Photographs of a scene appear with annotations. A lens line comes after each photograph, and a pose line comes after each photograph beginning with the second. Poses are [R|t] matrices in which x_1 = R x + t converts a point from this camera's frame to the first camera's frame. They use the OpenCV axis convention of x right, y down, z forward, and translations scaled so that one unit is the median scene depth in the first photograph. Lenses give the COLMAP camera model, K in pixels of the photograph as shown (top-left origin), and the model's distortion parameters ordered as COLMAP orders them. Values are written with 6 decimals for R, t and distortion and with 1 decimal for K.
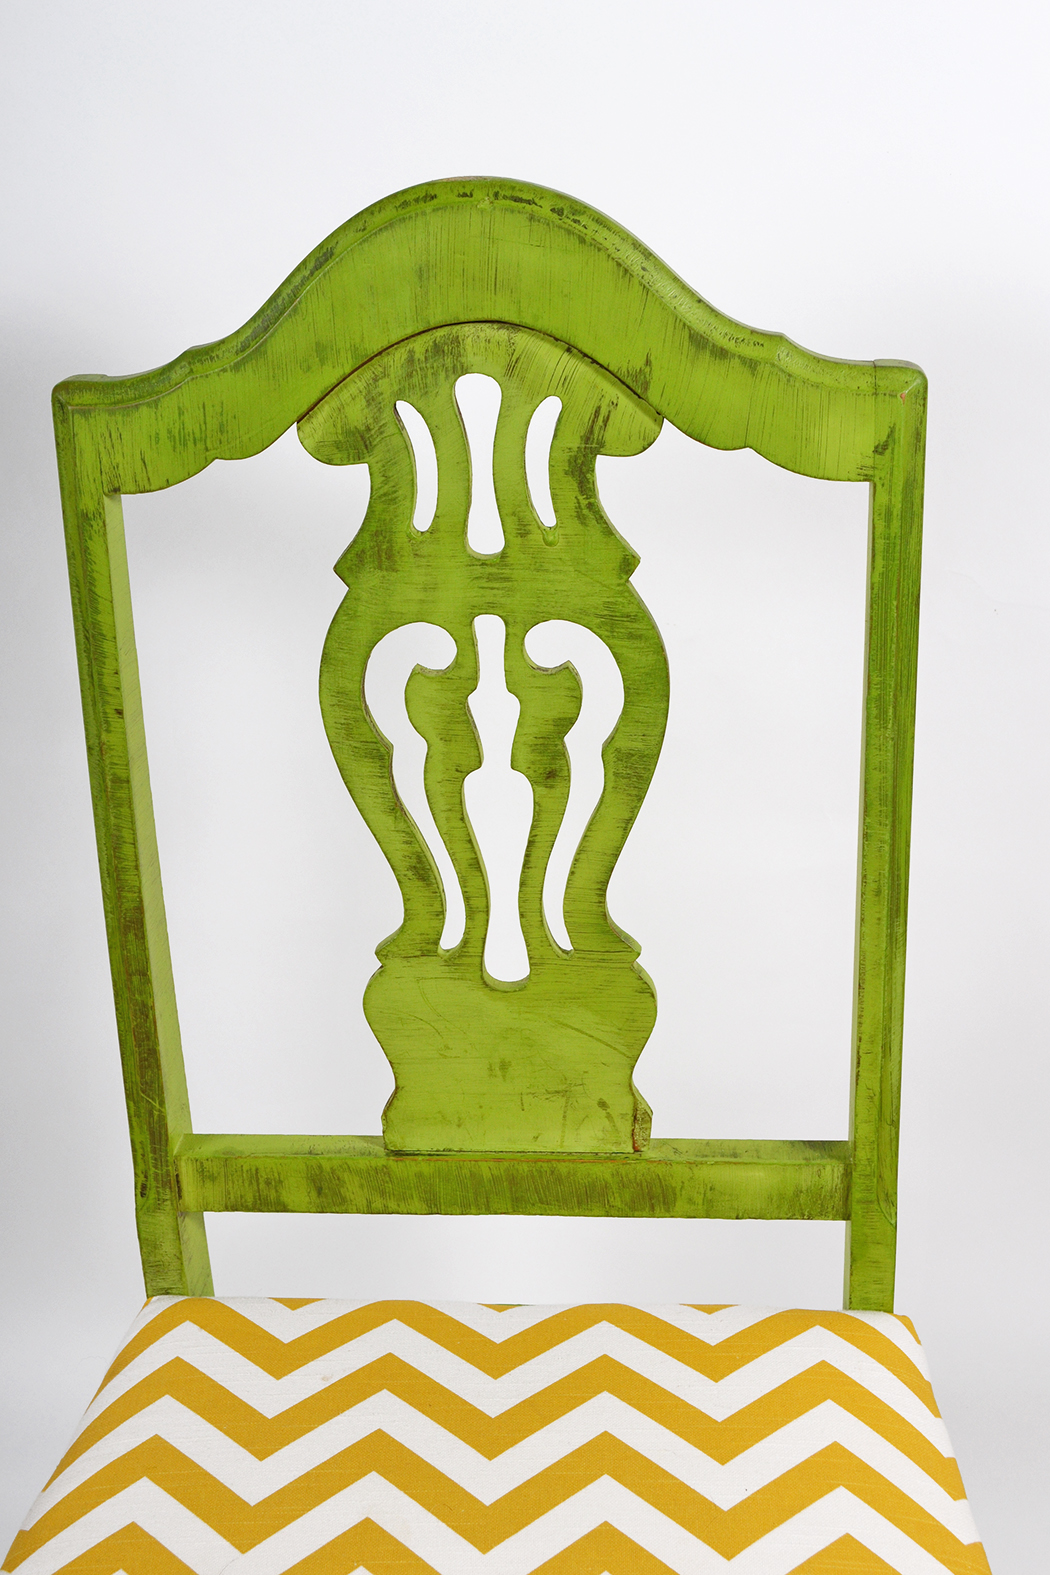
lens RADIAL K [[2082.1, 0, 525.1], [0, 2082.1, 794.2], [0, 0, 1]] dist [-0.034130, 0.000000]
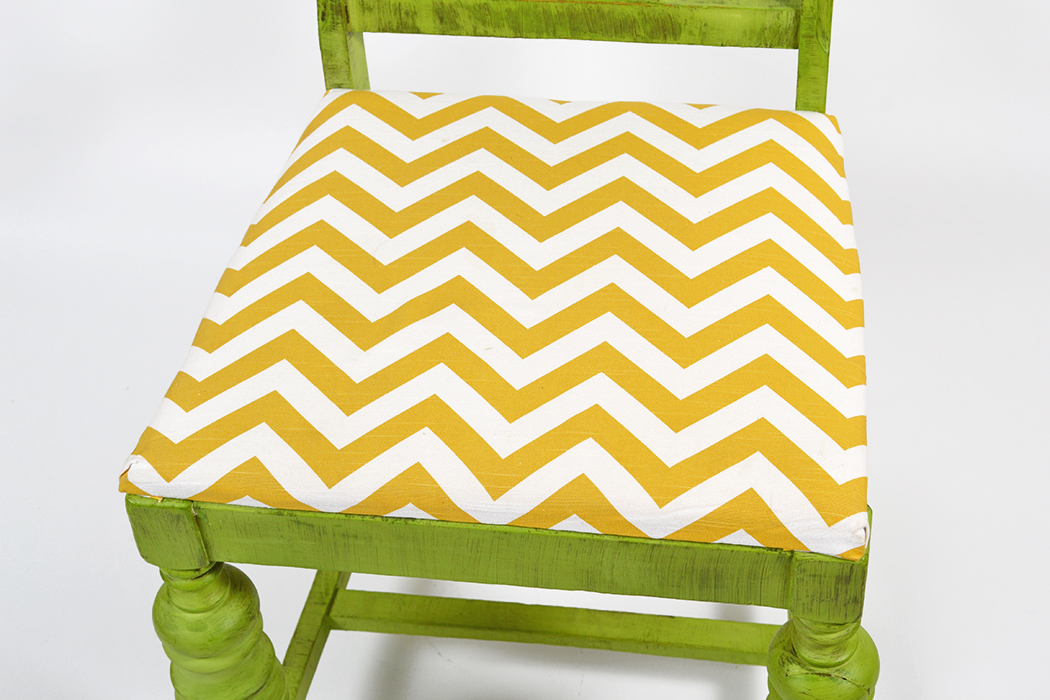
lens RADIAL K [[1917.4, 0, 523.1], [0, 1917.4, 353.3], [0, 0, 1]] dist [0.005379, 0.000000]
pose [[0.997638, 0.039179, -0.056430, 0.027819], [-0.019182, 0.947623, 0.318814, -0.012691], [0.065965, -0.316978, 0.946136, -0.223127]]
